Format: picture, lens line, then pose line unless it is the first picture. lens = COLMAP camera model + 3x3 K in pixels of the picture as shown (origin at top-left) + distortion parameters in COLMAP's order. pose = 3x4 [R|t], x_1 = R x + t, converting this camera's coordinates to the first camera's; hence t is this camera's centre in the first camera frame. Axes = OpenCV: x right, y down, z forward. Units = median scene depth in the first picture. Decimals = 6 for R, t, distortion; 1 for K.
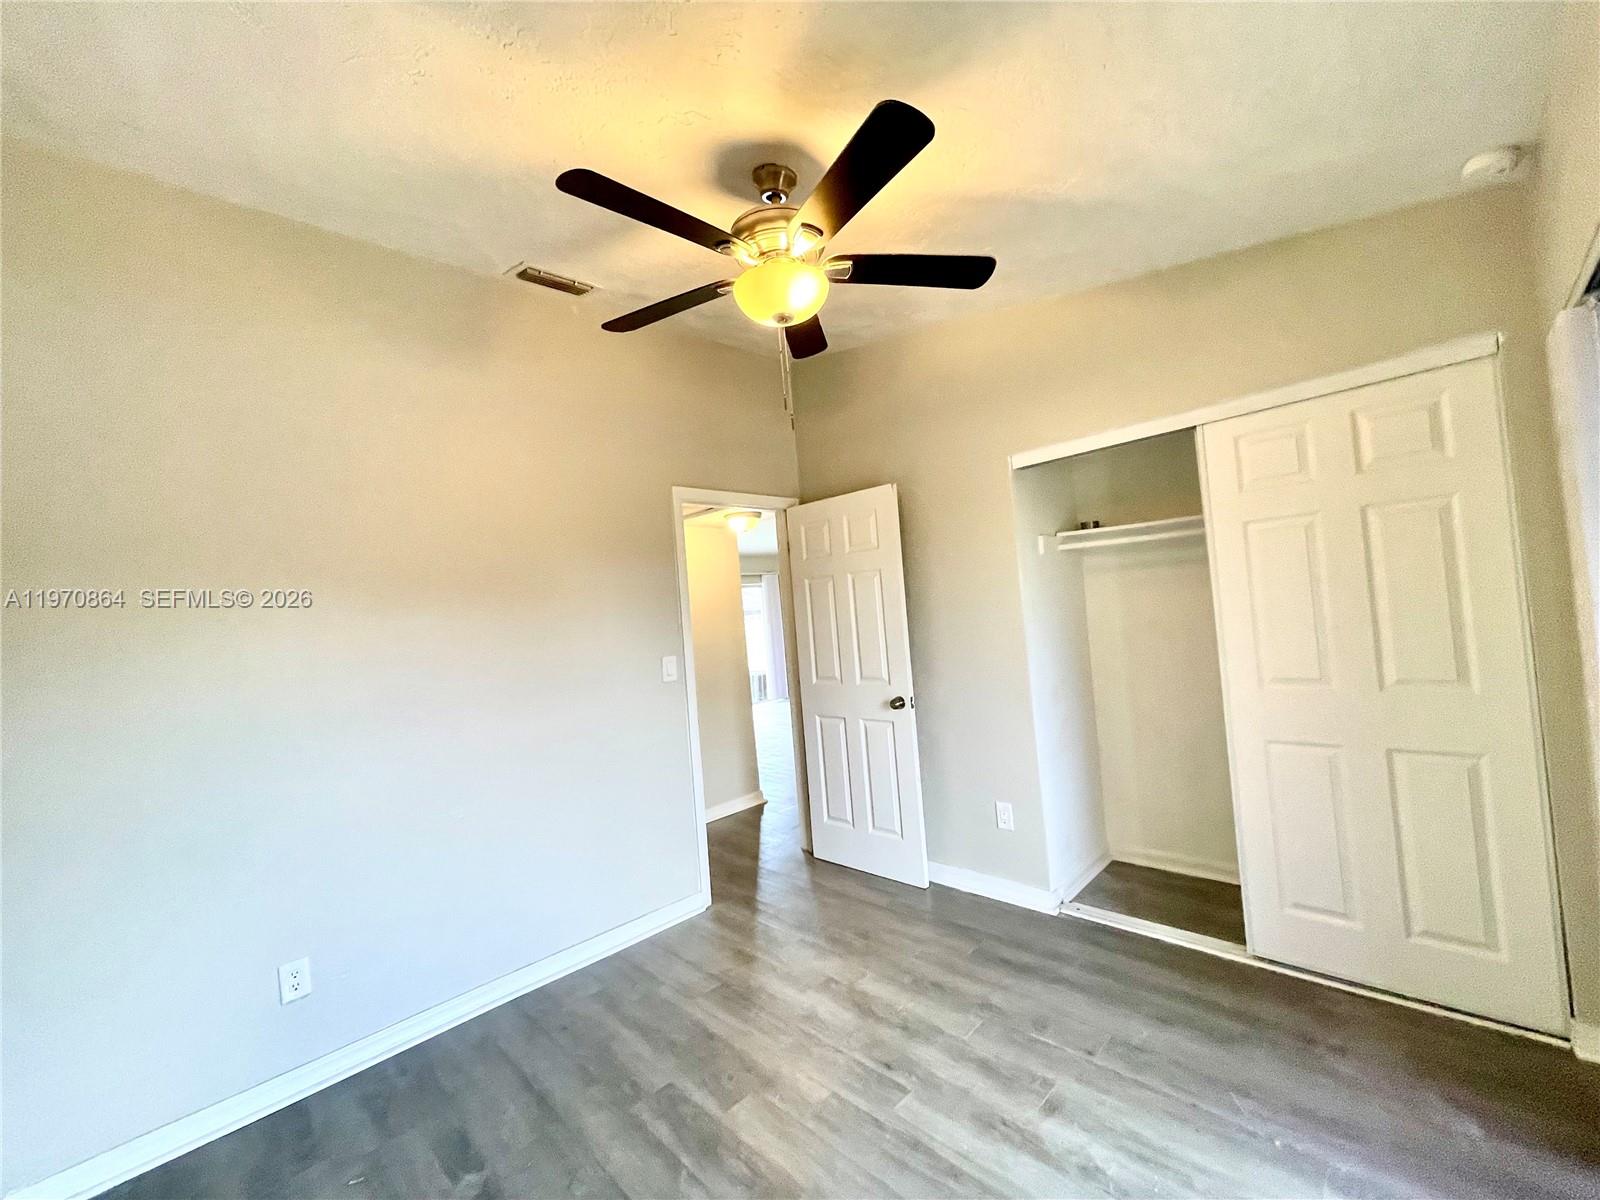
lens RADIAL K [[648.2, 0, 800.6], [0, 648.2, 596.9], [0, 0, 1]] dist [-0.003049, -0.000067]
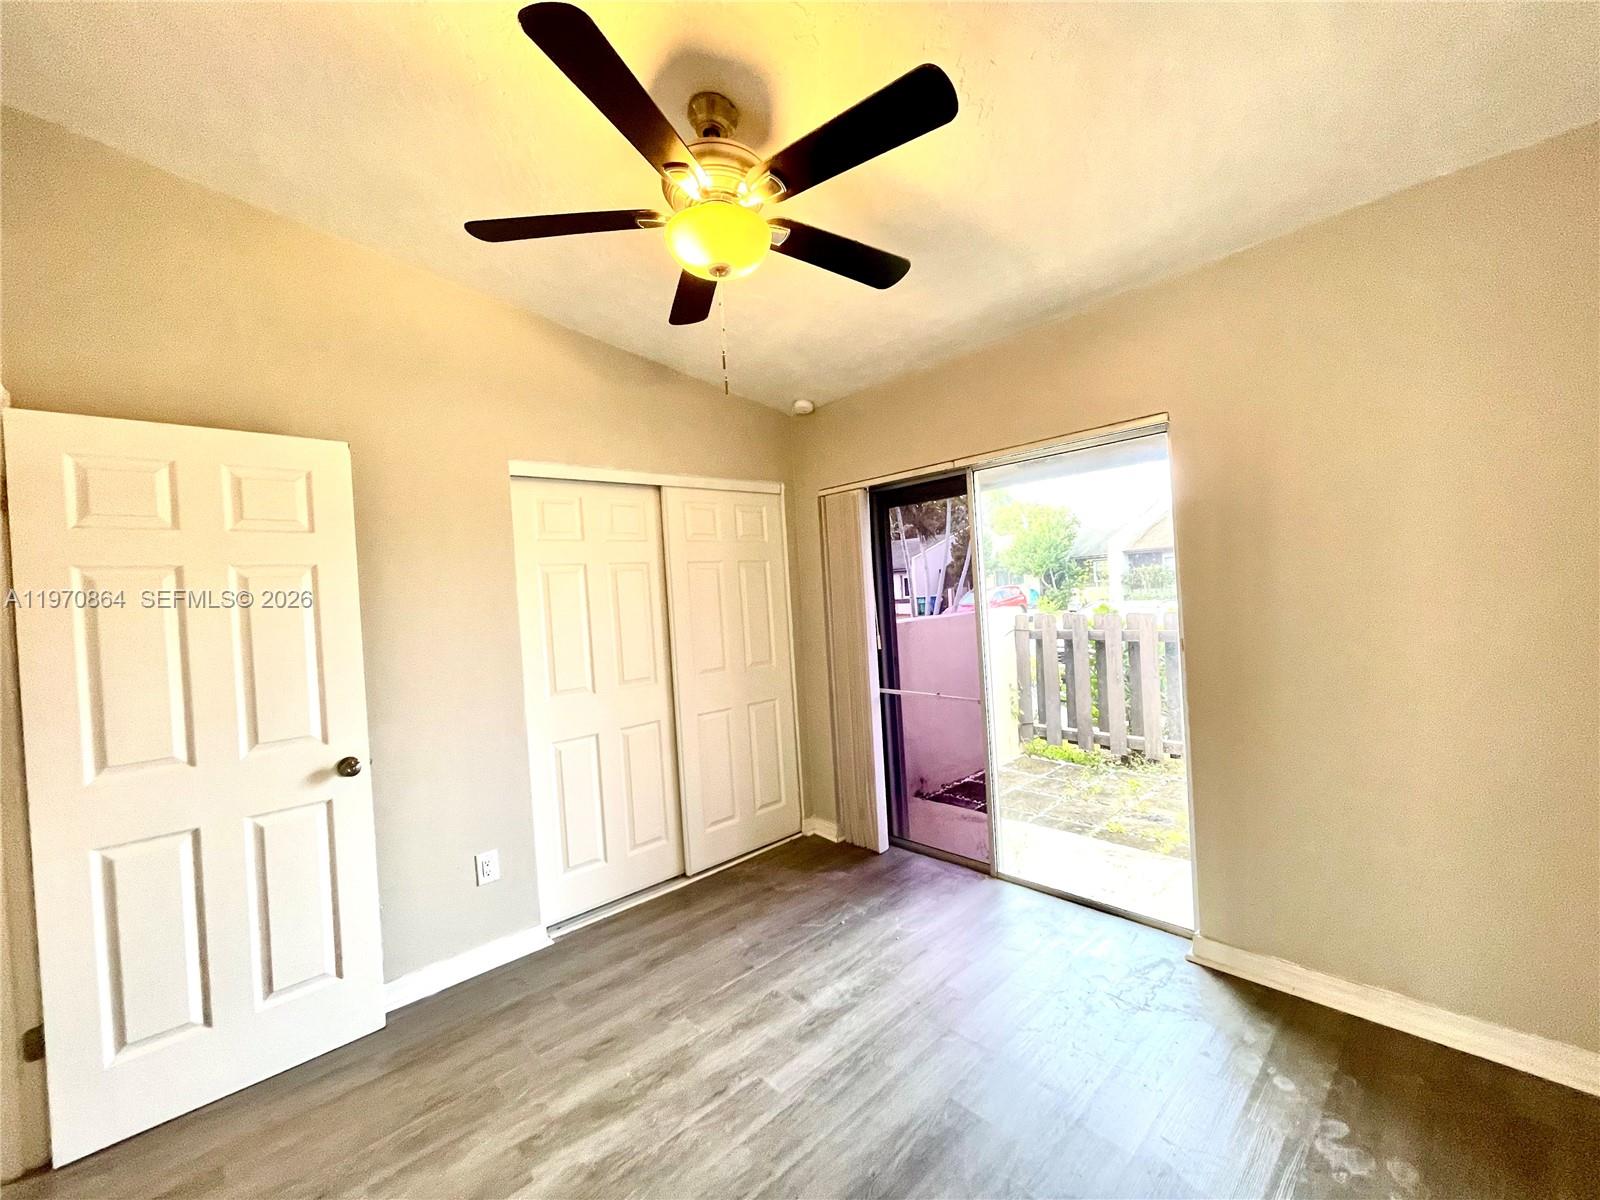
lens RADIAL K [[651.4, 0, 802.6], [0, 651.4, 595.7], [0, 0, 1]] dist [-0.008381, -0.000138]
pose [[0.026324, 0.076672, 0.996709, -0.840041], [0.029598, 0.996557, -0.077442, 0.087777], [-0.999215, 0.031539, 0.023964, 0.830073]]
